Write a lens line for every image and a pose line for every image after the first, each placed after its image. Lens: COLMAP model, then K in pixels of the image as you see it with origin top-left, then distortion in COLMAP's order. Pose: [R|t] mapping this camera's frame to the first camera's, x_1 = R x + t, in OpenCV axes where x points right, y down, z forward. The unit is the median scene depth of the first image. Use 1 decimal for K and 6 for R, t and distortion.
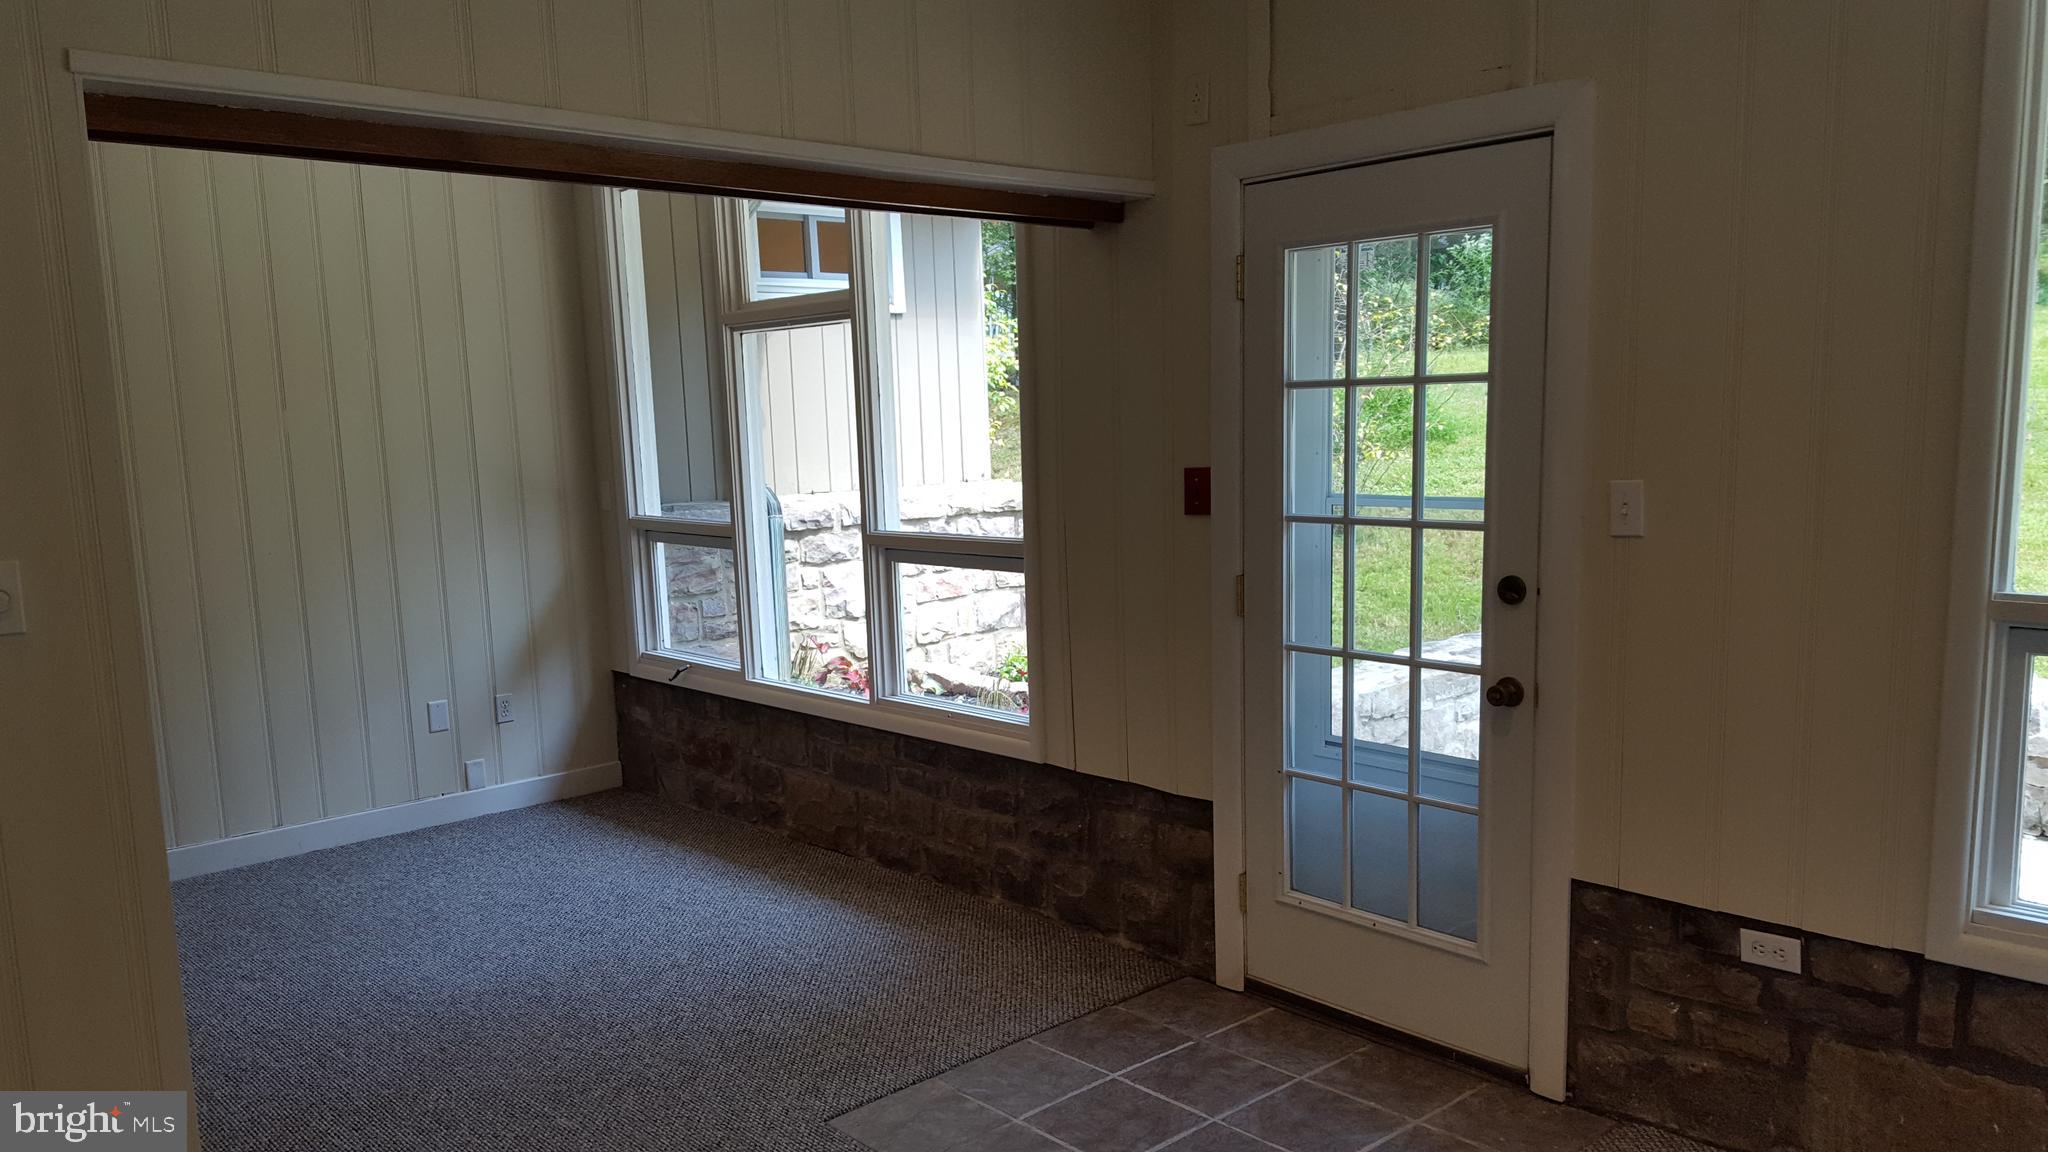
lens RADIAL K [[1549.0, 0, 1012.1], [0, 1549.0, 597.0], [0, 0, 1]] dist [0.096385, -0.090417]
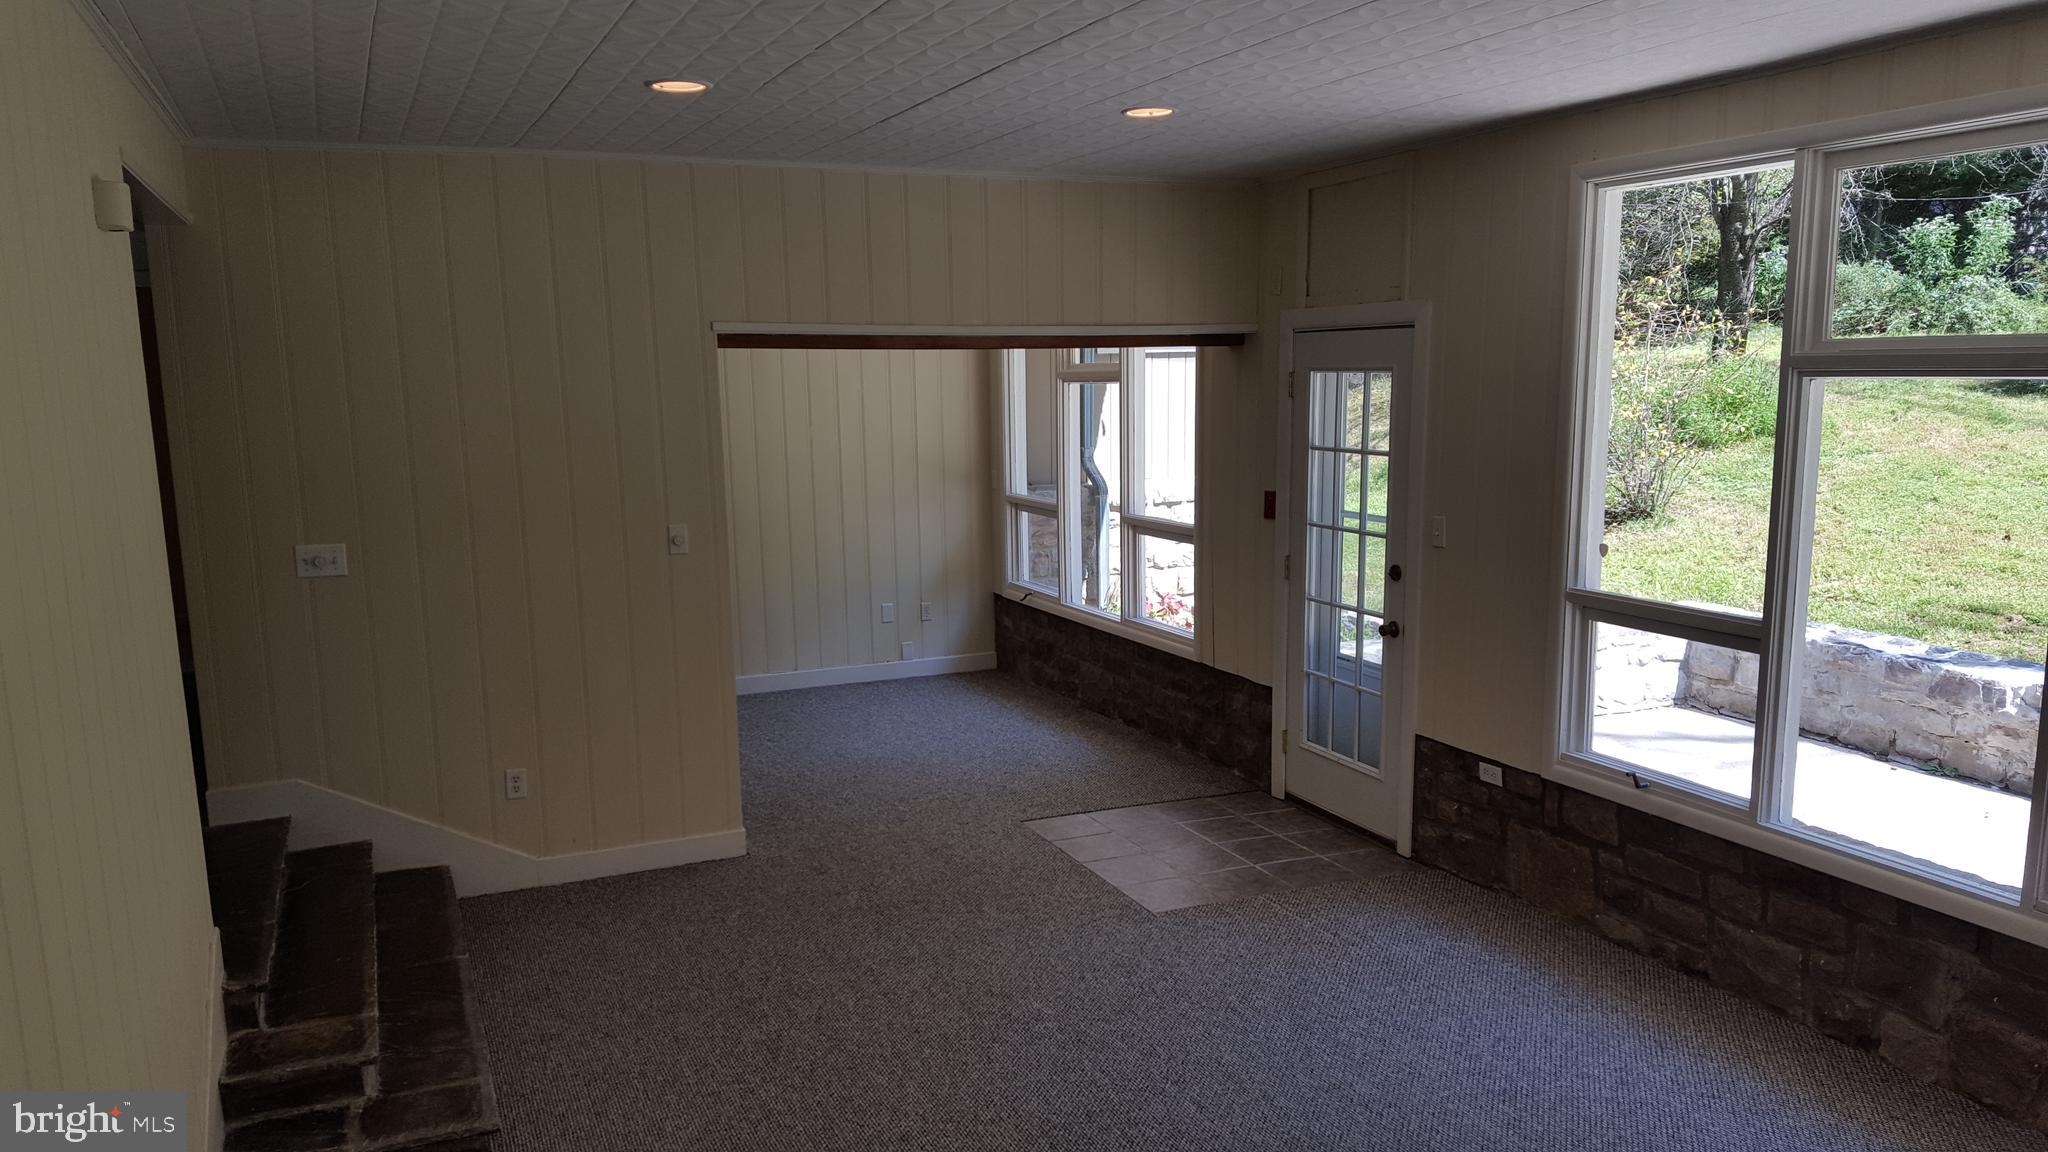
lens RADIAL K [[1549.0, 0, 1001.7], [0, 1549.0, 569.0], [0, 0, 1]] dist [0.096385, -0.090417]
pose [[0.943234, 0.061640, -0.326358, 0.410208], [-0.056710, 0.998087, 0.024609, -0.023437], [0.327251, -0.004704, 0.944926, -0.727990]]
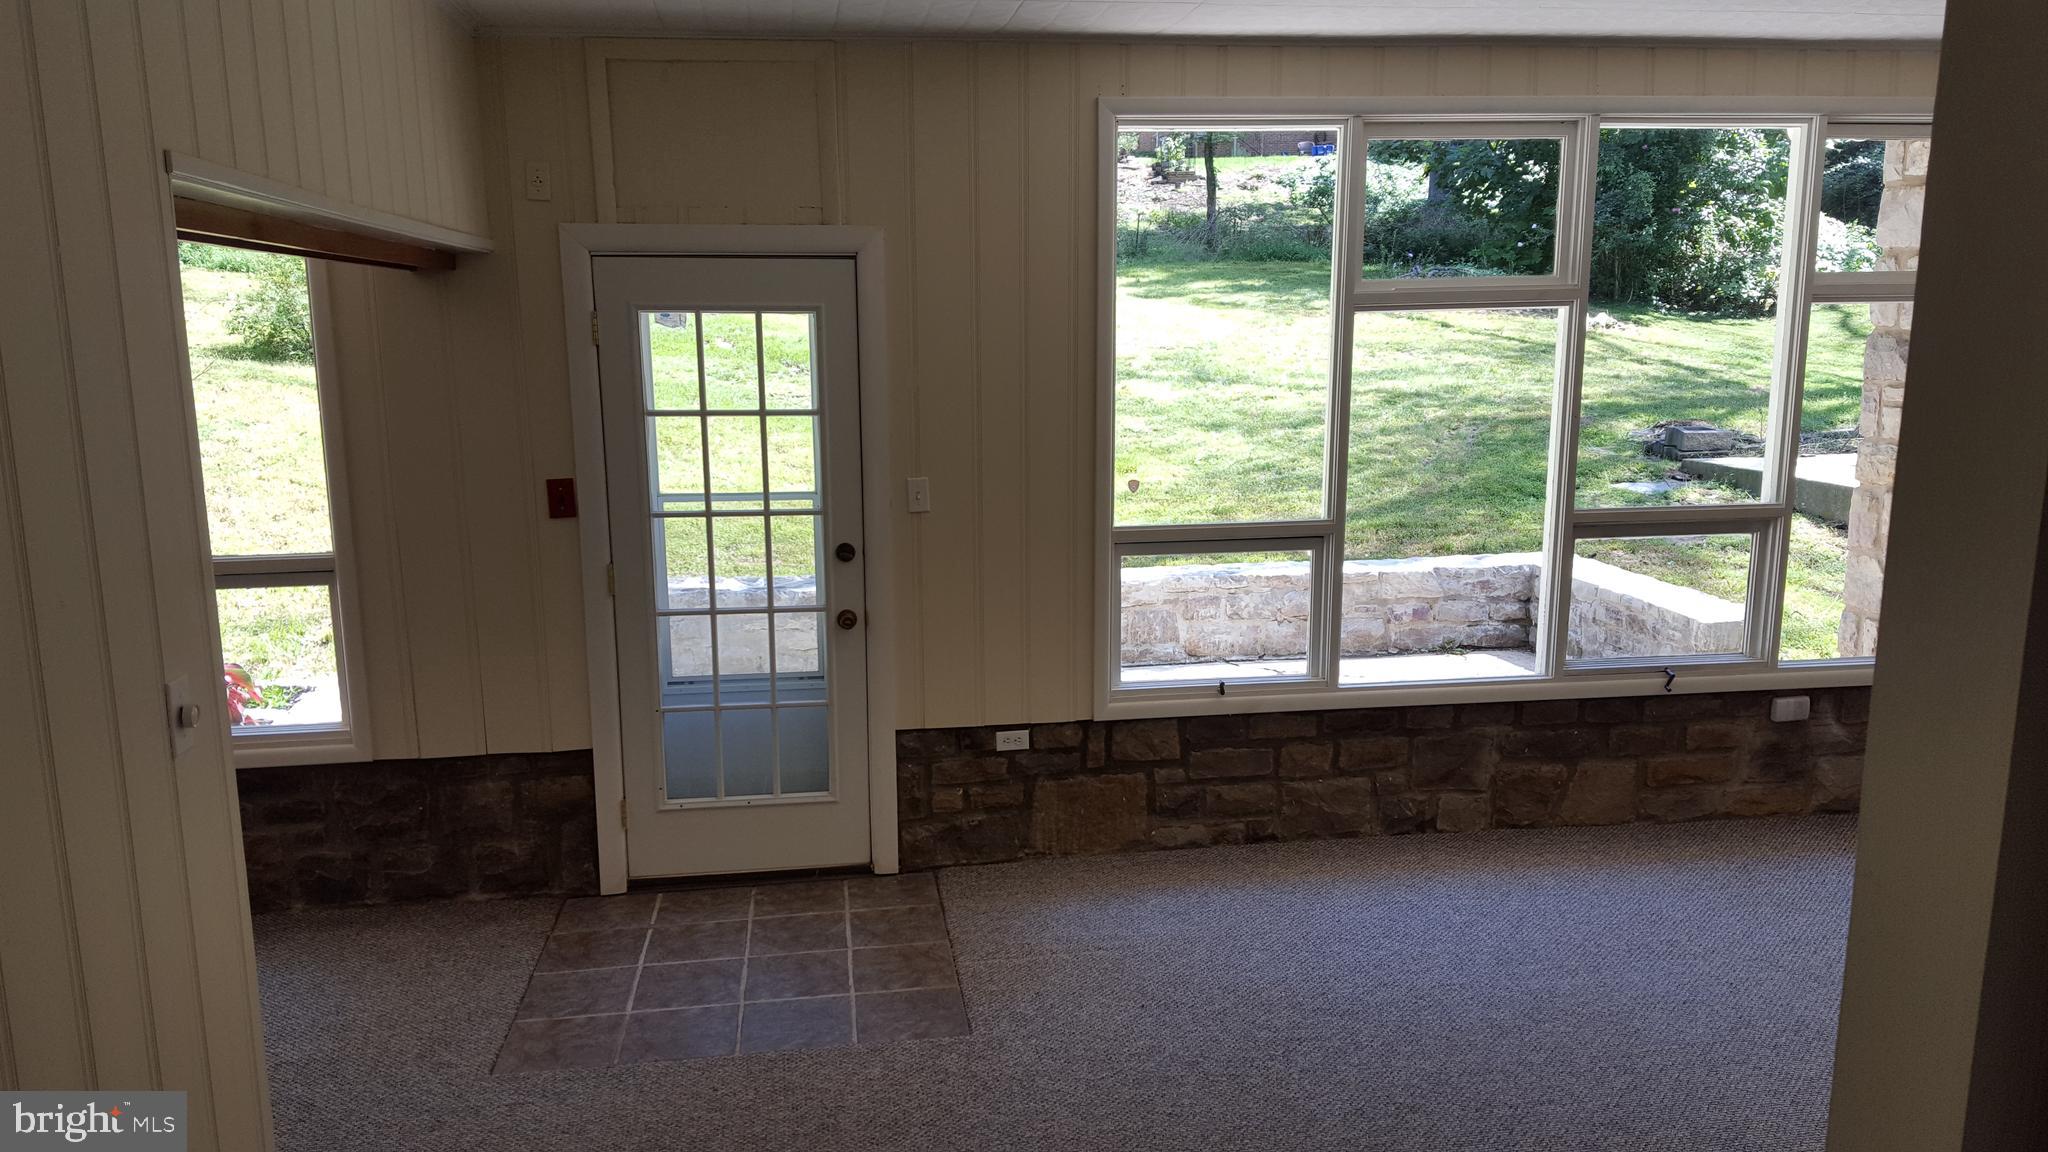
lens RADIAL K [[1549.0, 0, 1023.6], [0, 1549.0, 575.6], [0, 0, 1]] dist [0.096385, -0.090417]
pose [[0.555566, -0.114752, 0.823516, -0.711548], [0.099021, 0.992513, 0.071498, -0.062312], [-0.825555, 0.041824, 0.562770, 0.010842]]
